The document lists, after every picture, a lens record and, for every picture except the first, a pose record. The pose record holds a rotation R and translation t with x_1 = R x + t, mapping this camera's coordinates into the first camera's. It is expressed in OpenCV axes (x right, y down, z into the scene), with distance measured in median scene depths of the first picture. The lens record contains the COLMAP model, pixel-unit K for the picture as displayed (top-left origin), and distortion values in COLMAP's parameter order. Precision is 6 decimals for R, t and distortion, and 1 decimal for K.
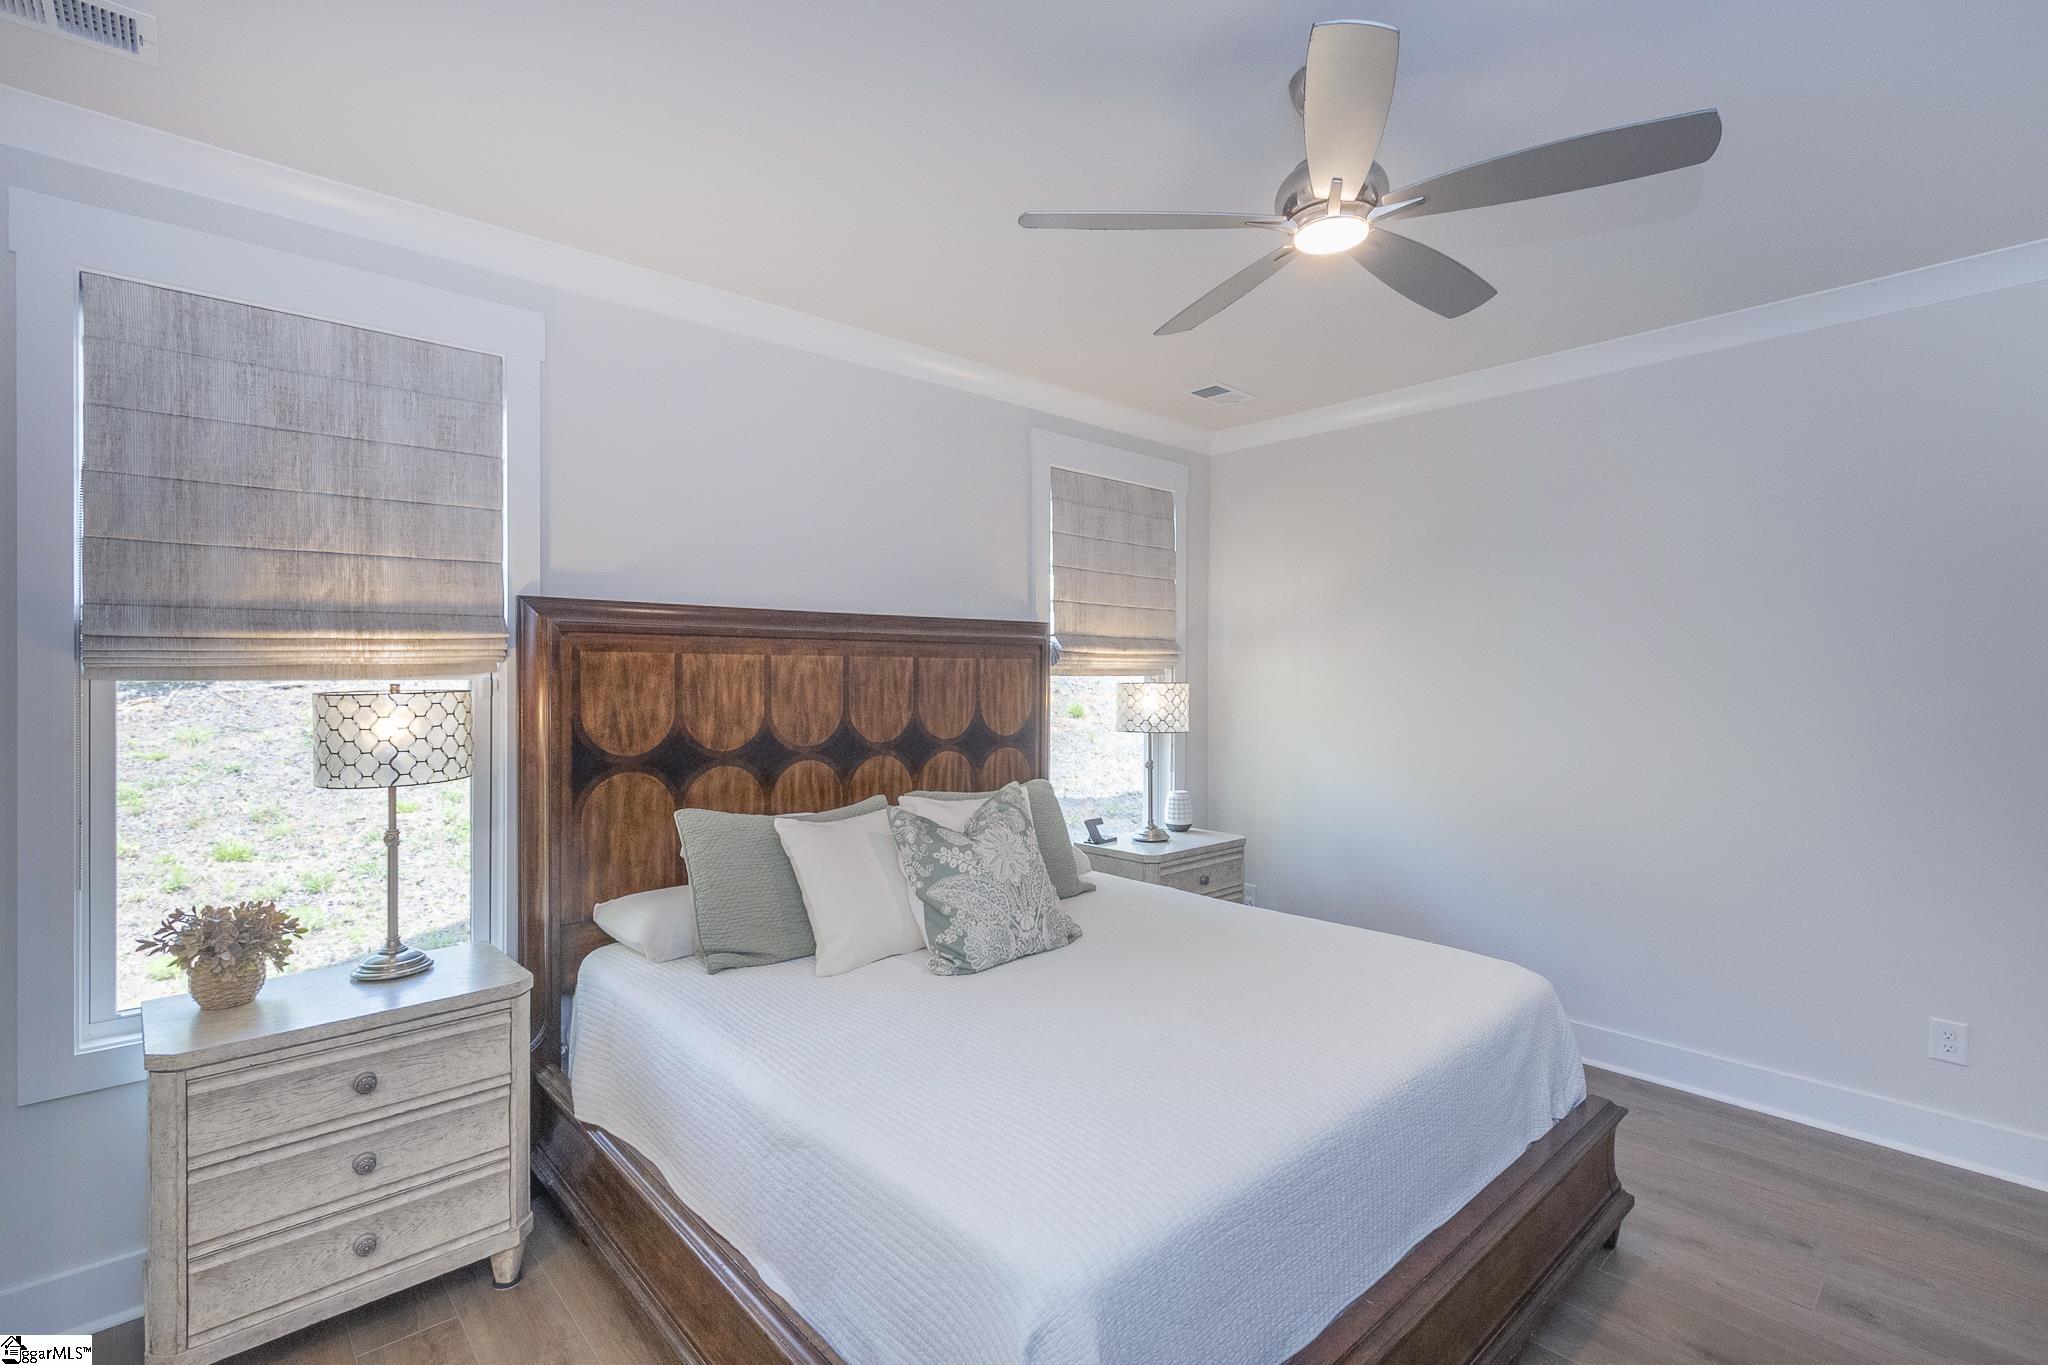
lens RADIAL K [[932.2, 0, 1028.8], [0, 932.2, 673.5], [0, 0, 1]] dist [0.004096, -0.000297]
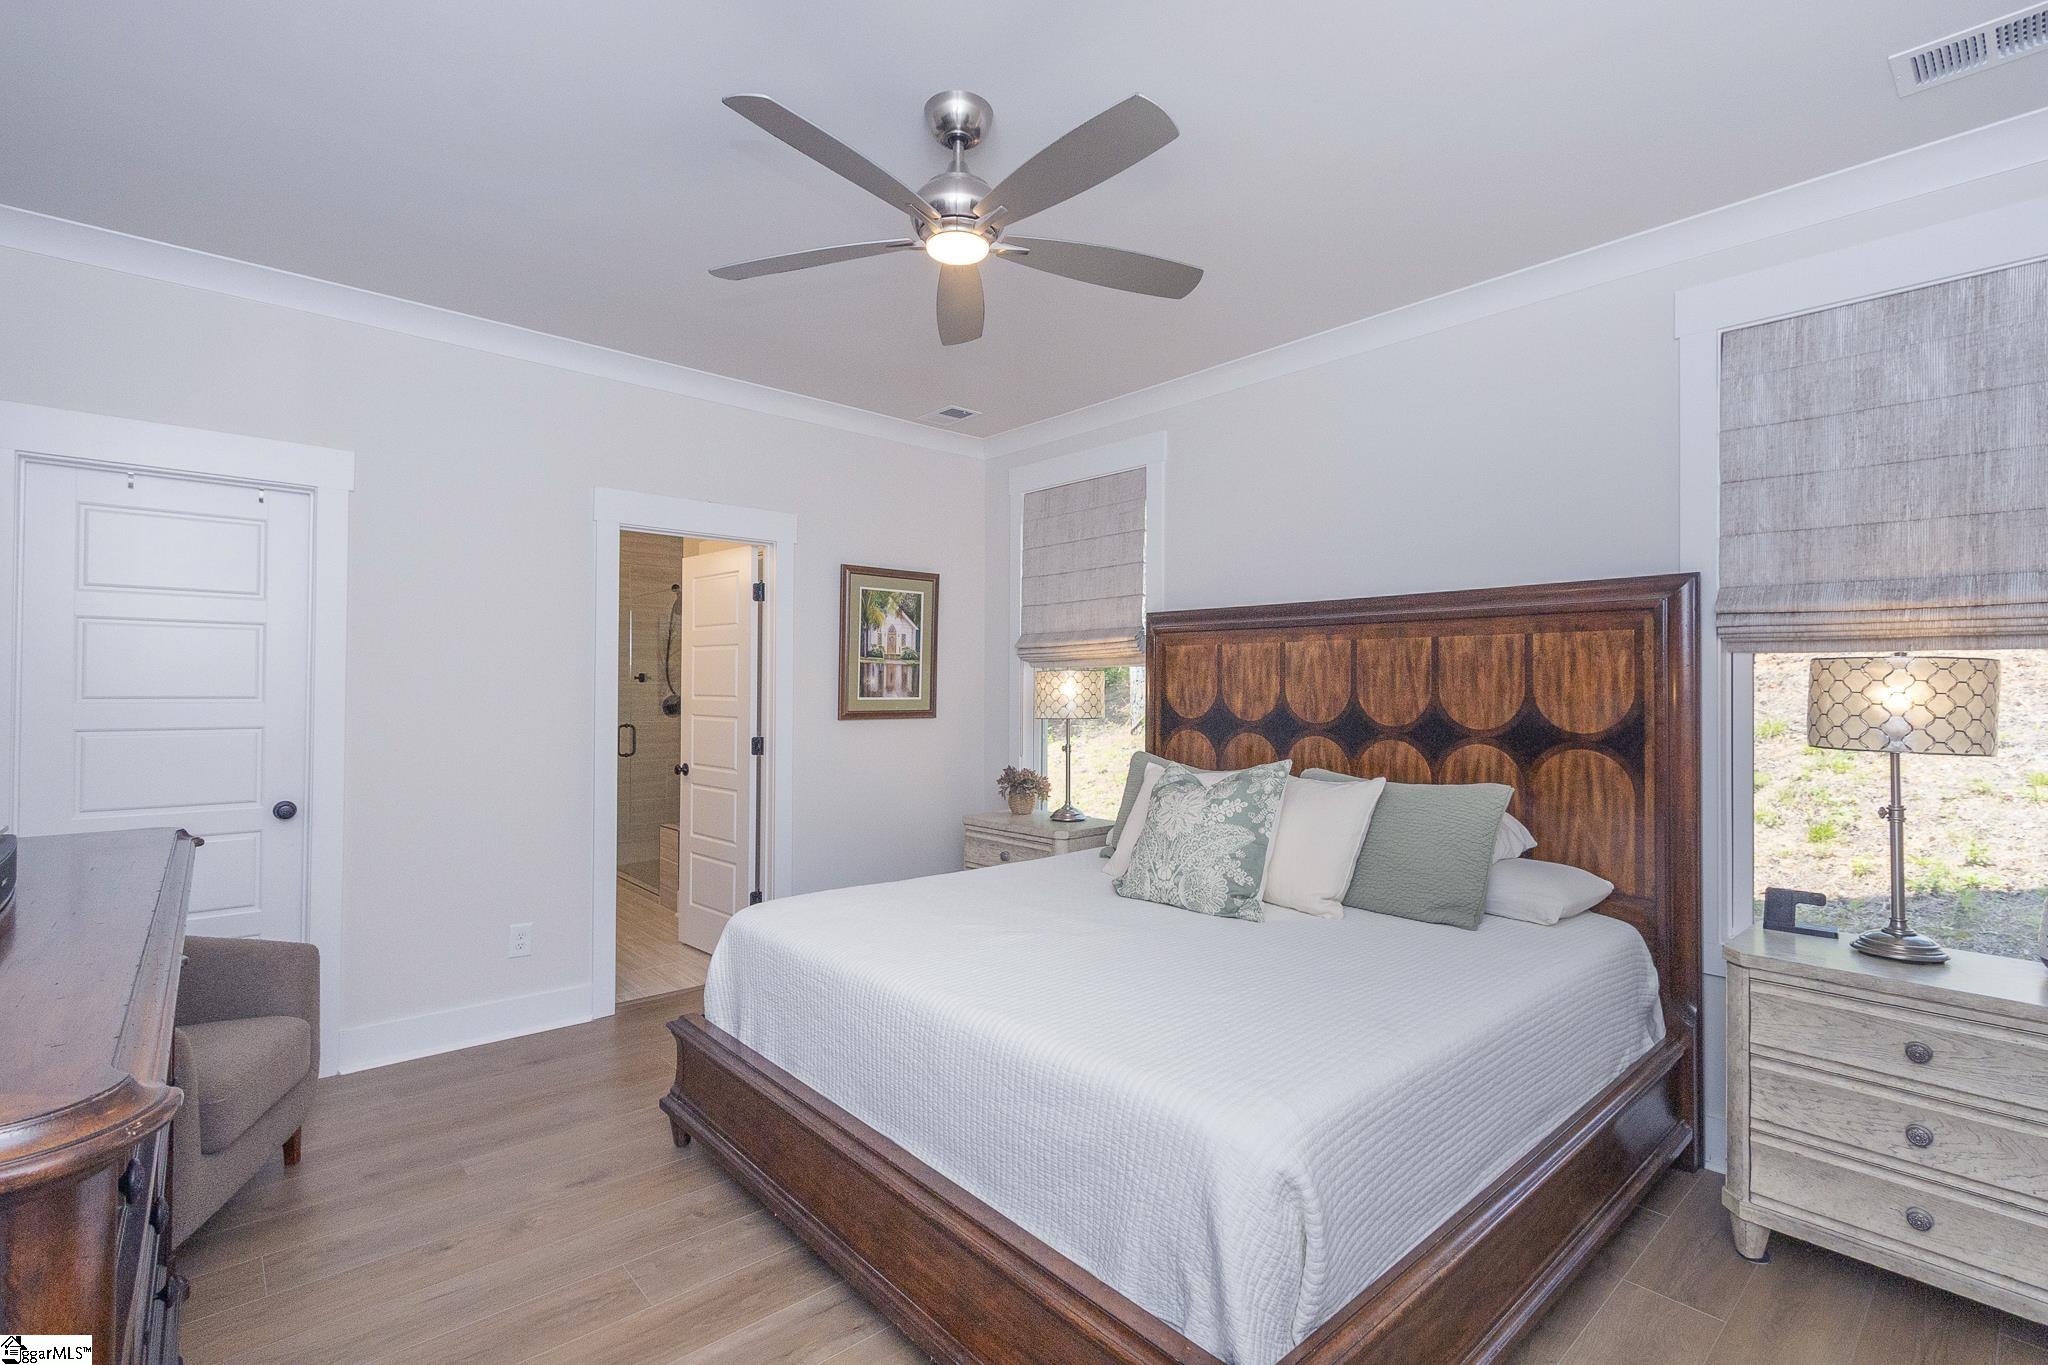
lens RADIAL K [[932.2, 0, 1030.8], [0, 932.2, 681.1], [0, 0, 1]] dist [0.004096, -0.000297]
pose [[-0.013032, -0.009829, -0.999867, 0.836300], [-0.006726, 0.999930, -0.009742, 0.039634], [0.999892, 0.006598, -0.013097, 0.649156]]
